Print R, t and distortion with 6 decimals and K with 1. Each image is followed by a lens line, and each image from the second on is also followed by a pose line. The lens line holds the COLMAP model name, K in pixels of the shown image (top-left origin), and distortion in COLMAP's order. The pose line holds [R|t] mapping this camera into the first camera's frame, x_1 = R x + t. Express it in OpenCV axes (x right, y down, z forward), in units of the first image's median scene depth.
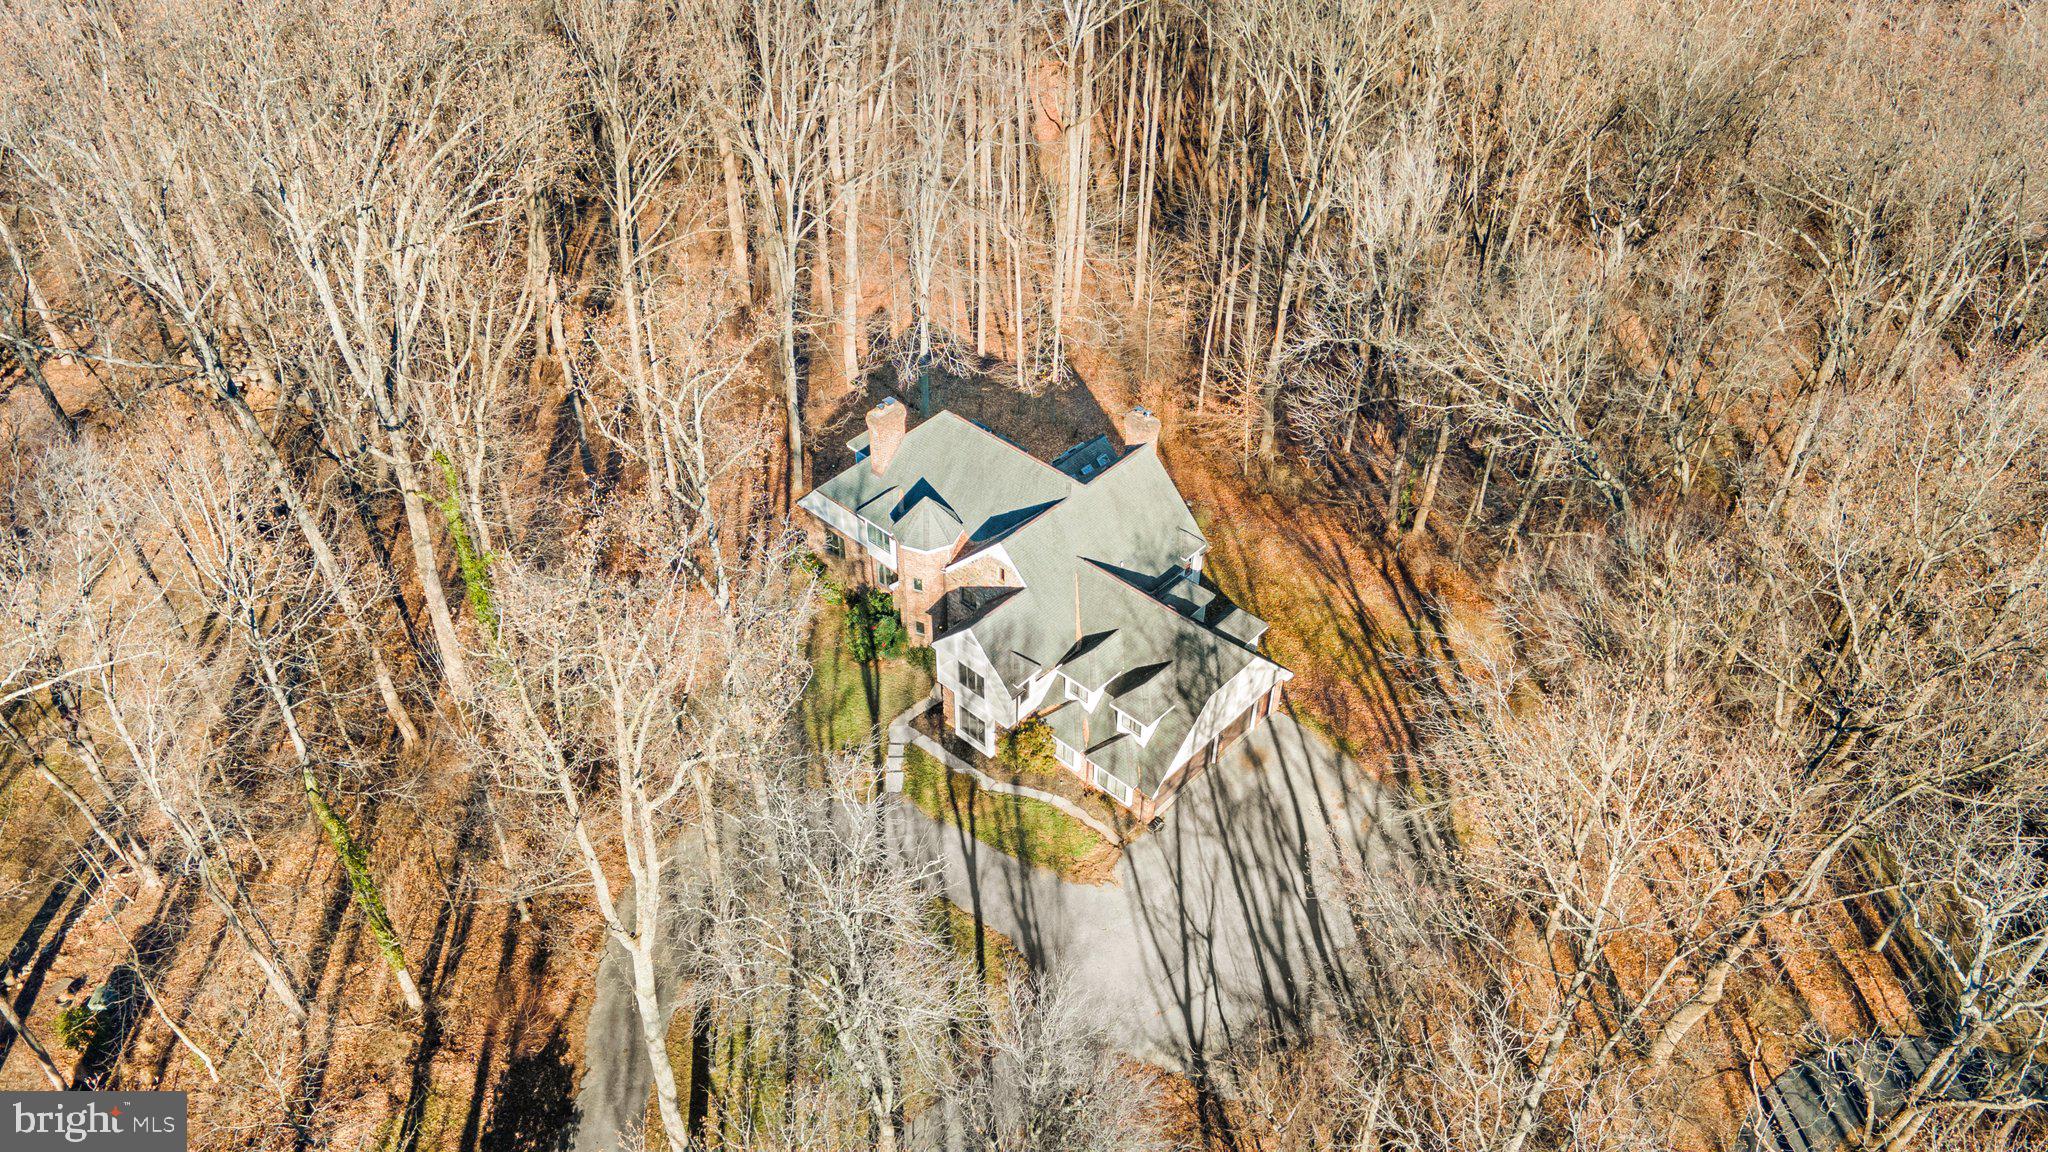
lens RADIAL K [[1513.8, 0, 1027.8], [0, 1513.8, 584.6], [0, 0, 1]] dist [0.012454, 0.003781]
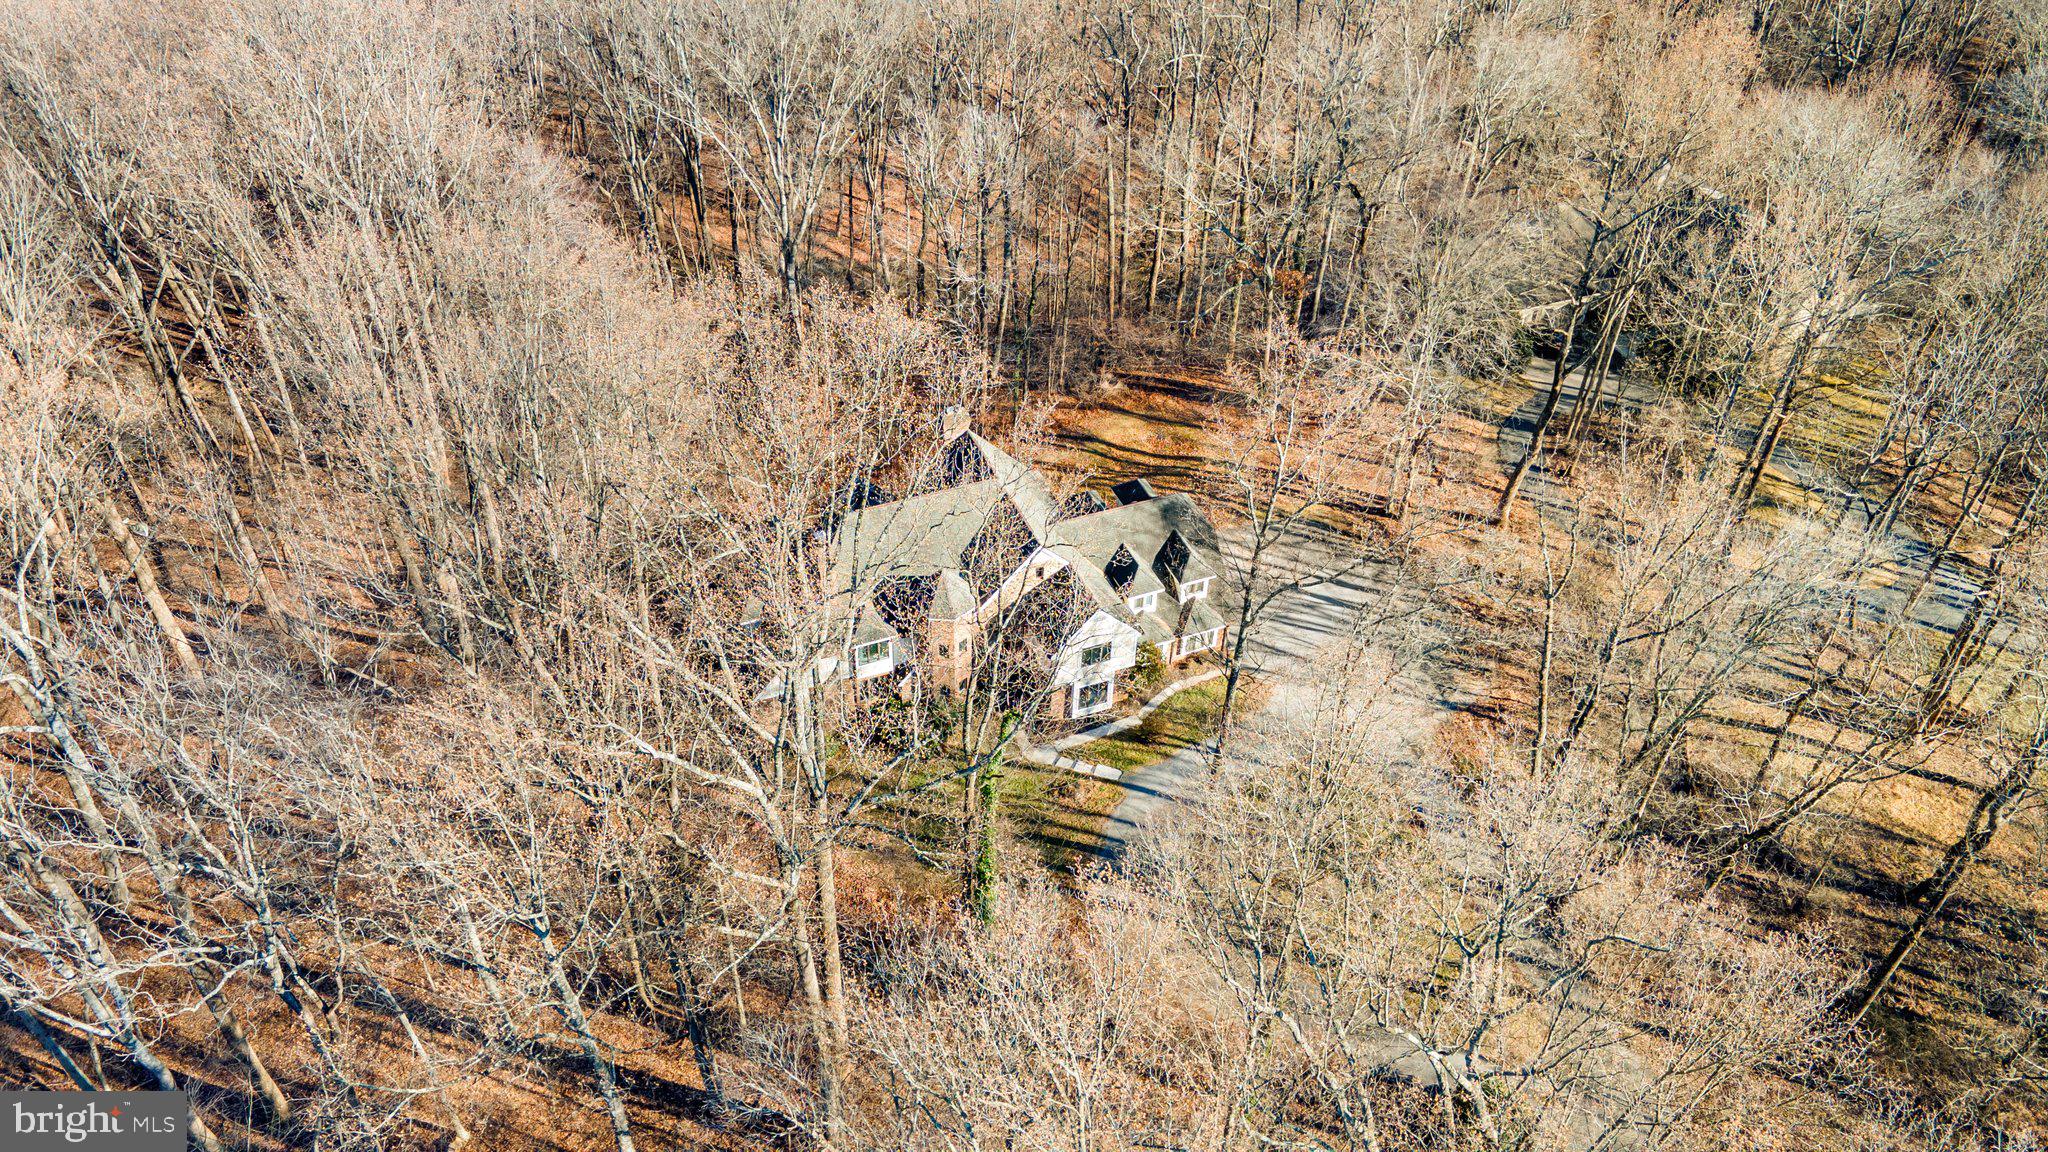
lens RADIAL K [[1513.8, 0, 1027.1], [0, 1513.8, 584.6], [0, 0, 1]] dist [0.012454, 0.003781]
pose [[0.427256, -0.600035, 0.676321, -0.753610], [0.582654, 0.754723, 0.301510, -0.329268], [-0.691352, 0.265239, 0.672072, 0.255301]]
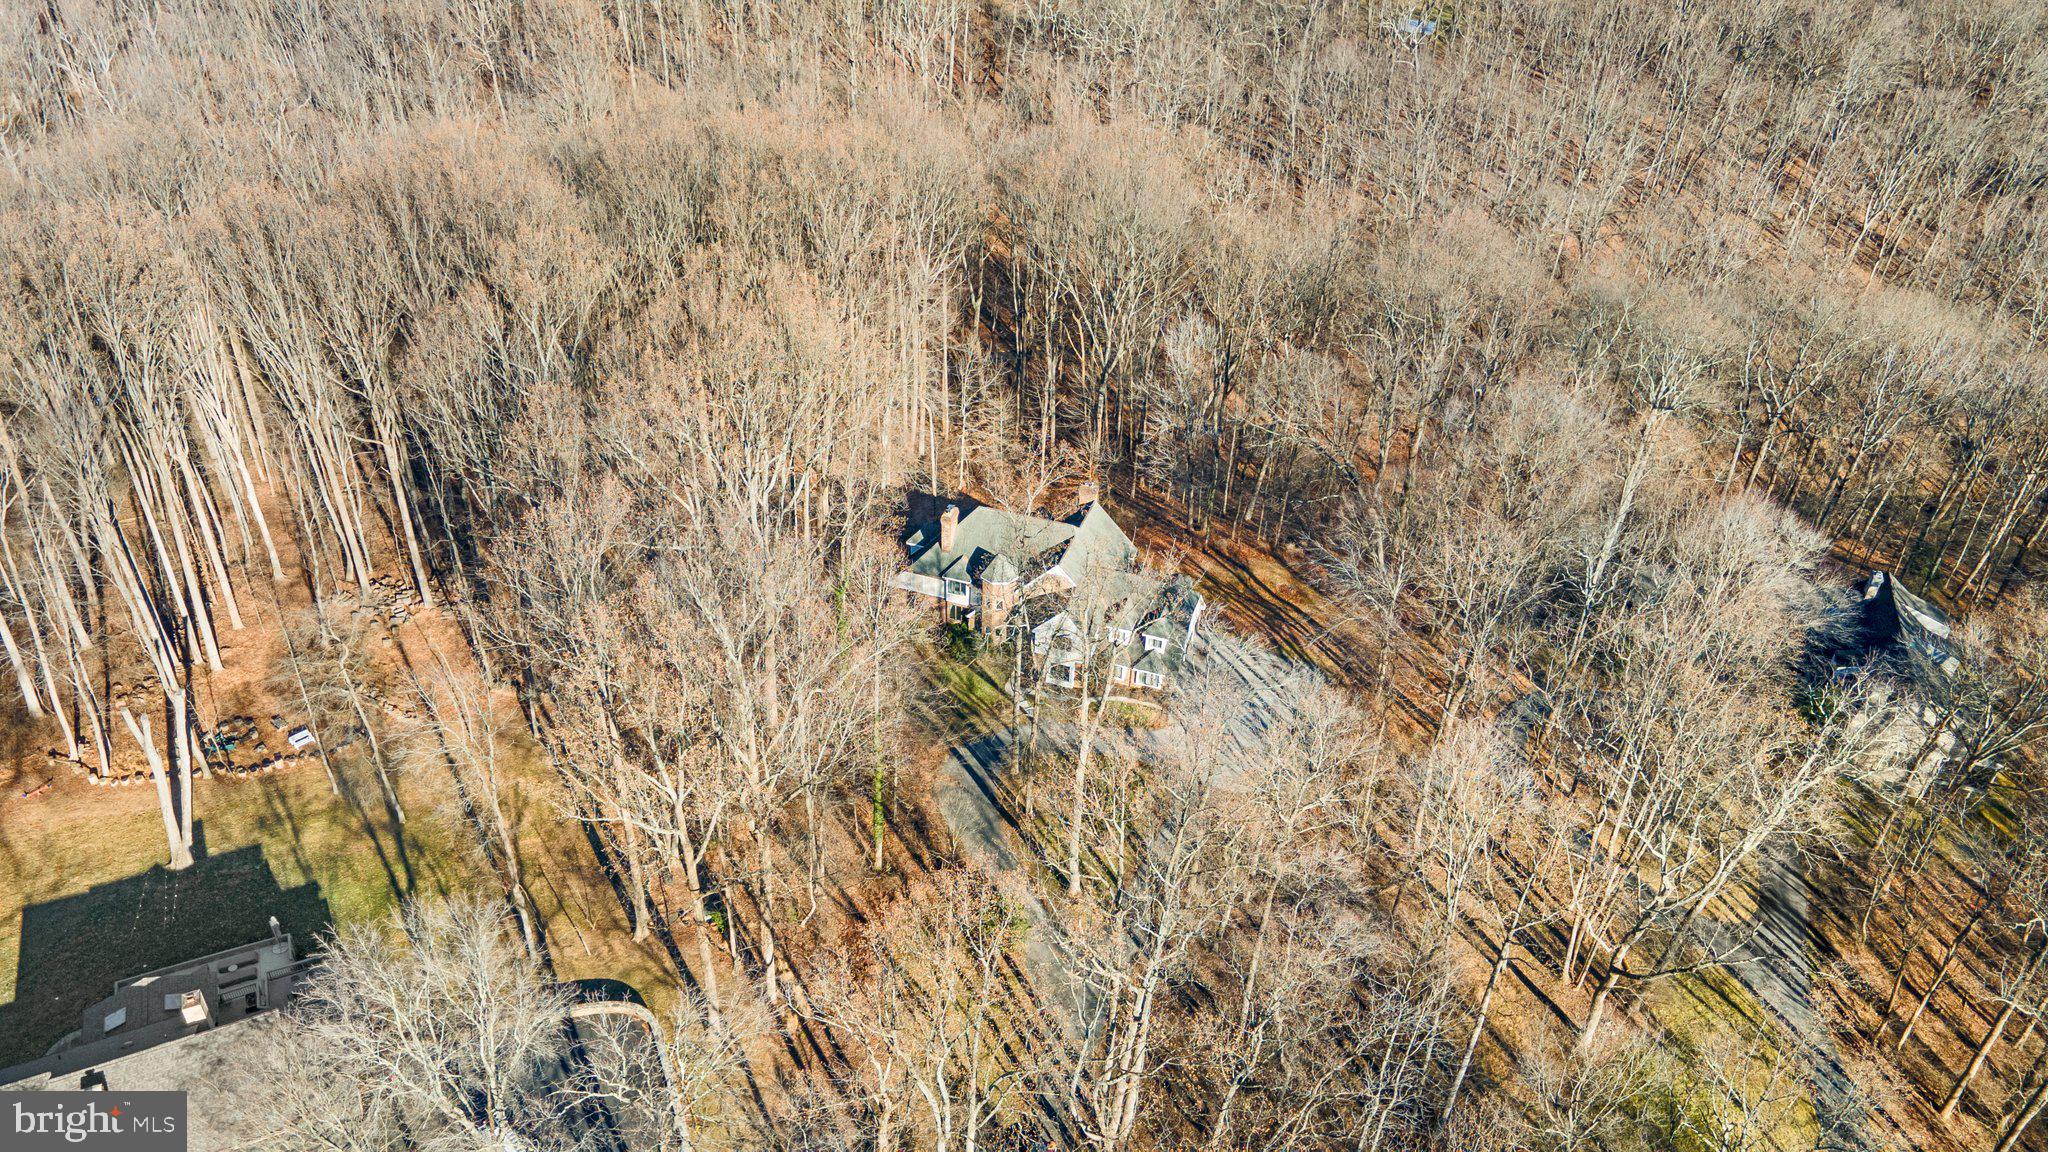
lens RADIAL K [[1513.8, 0, 1024.1], [0, 1513.8, 570.4], [0, 0, 1]] dist [0.012454, 0.003781]
pose [[0.912745, -0.219063, 0.344829, -0.641421], [0.253073, 0.965807, -0.056314, 0.066552], [-0.320702, 0.138668, 0.936975, -0.632024]]
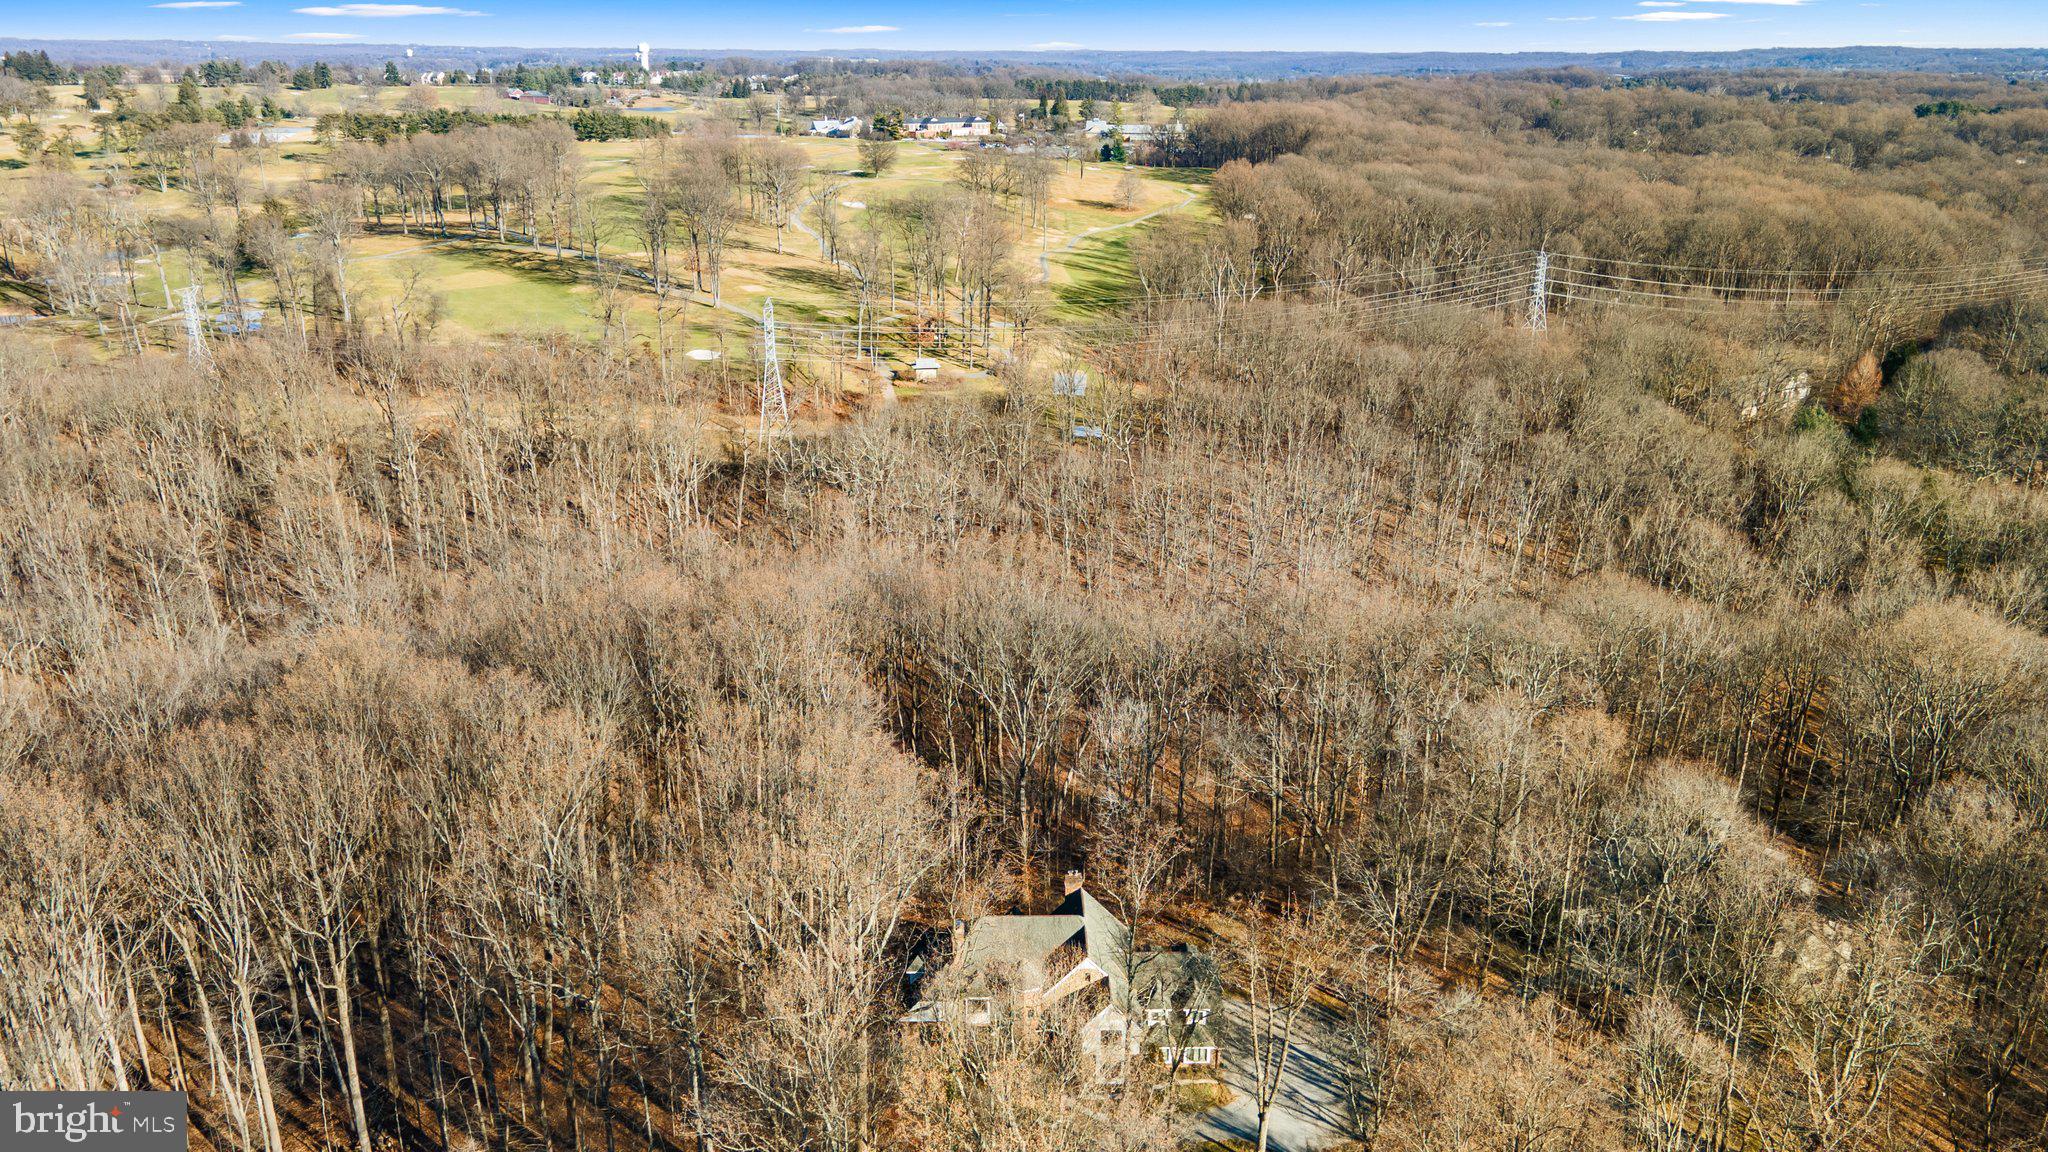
lens RADIAL K [[1513.8, 0, 1034.8], [0, 1513.8, 578.5], [0, 0, 1]] dist [0.012454, 0.003781]
pose [[0.719384, -0.229708, 0.655531, -1.069096], [0.459408, 0.865187, -0.200984, -0.078134], [-0.520989, 0.445741, 0.727932, -0.432070]]
